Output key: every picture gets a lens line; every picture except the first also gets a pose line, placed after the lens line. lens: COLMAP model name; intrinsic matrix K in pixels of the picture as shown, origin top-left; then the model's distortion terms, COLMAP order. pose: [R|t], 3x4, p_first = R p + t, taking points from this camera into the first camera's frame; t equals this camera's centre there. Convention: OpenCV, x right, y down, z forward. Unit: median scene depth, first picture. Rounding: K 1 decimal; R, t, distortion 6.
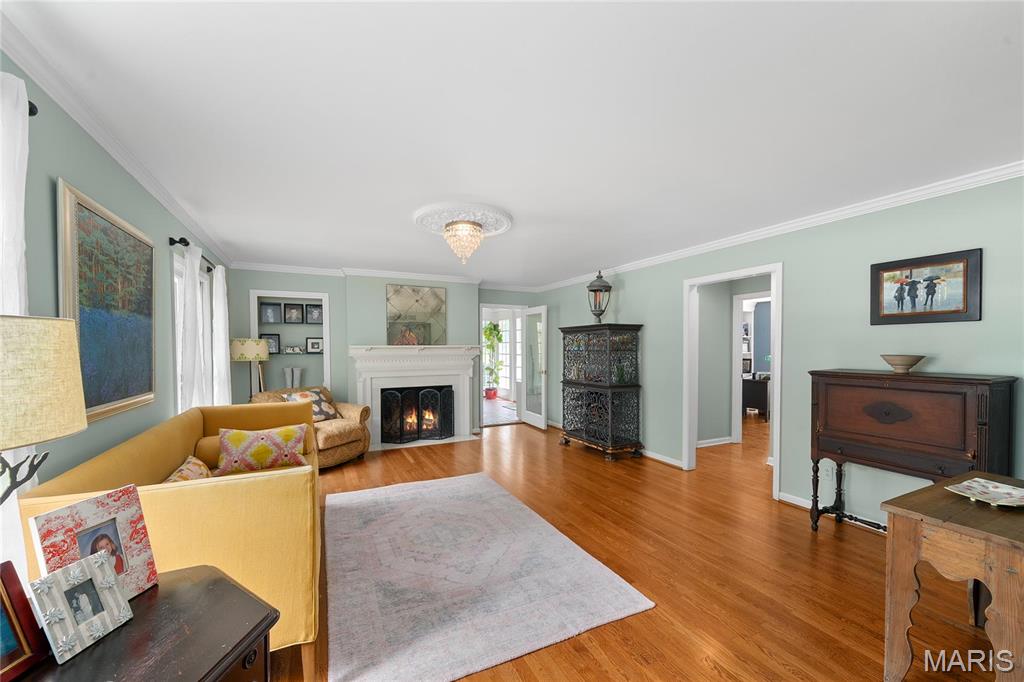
lens RADIAL K [[402.9, 0, 521.8], [0, 402.9, 359.6], [0, 0, 1]] dist [-0.002408, -0.000161]
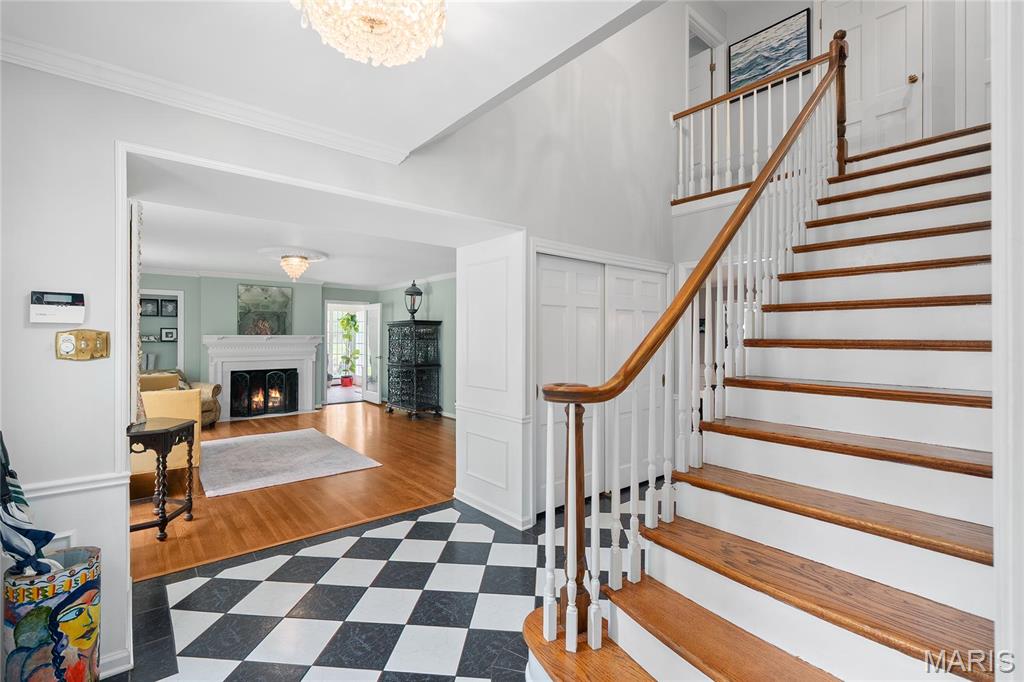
lens RADIAL K [[448.2, 0, 507.1], [0, 448.2, 330.8], [0, 0, 1]] dist [0.002004, 0.000169]
pose [[0.976077, 0.006308, 0.217332, 0.165627], [0.003481, 0.998997, -0.044631, 0.015520], [-0.217396, 0.044320, 0.975077, -0.497926]]
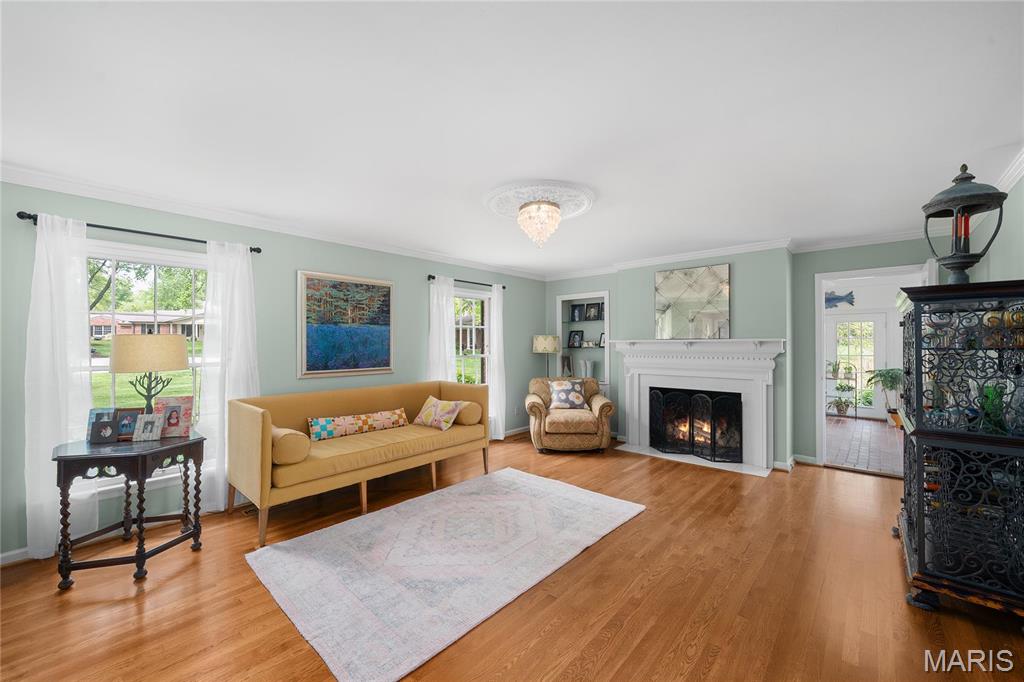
lens RADIAL K [[409.1, 0, 503.6], [0, 409.1, 347.3], [0, 0, 1]] dist [-0.001975, -0.000707]
pose [[0.345773, 0.009765, -0.938267, 0.417856], [-0.025752, 0.999668, 0.000914, -0.010814], [0.937965, 0.023846, 0.345910, 0.373367]]
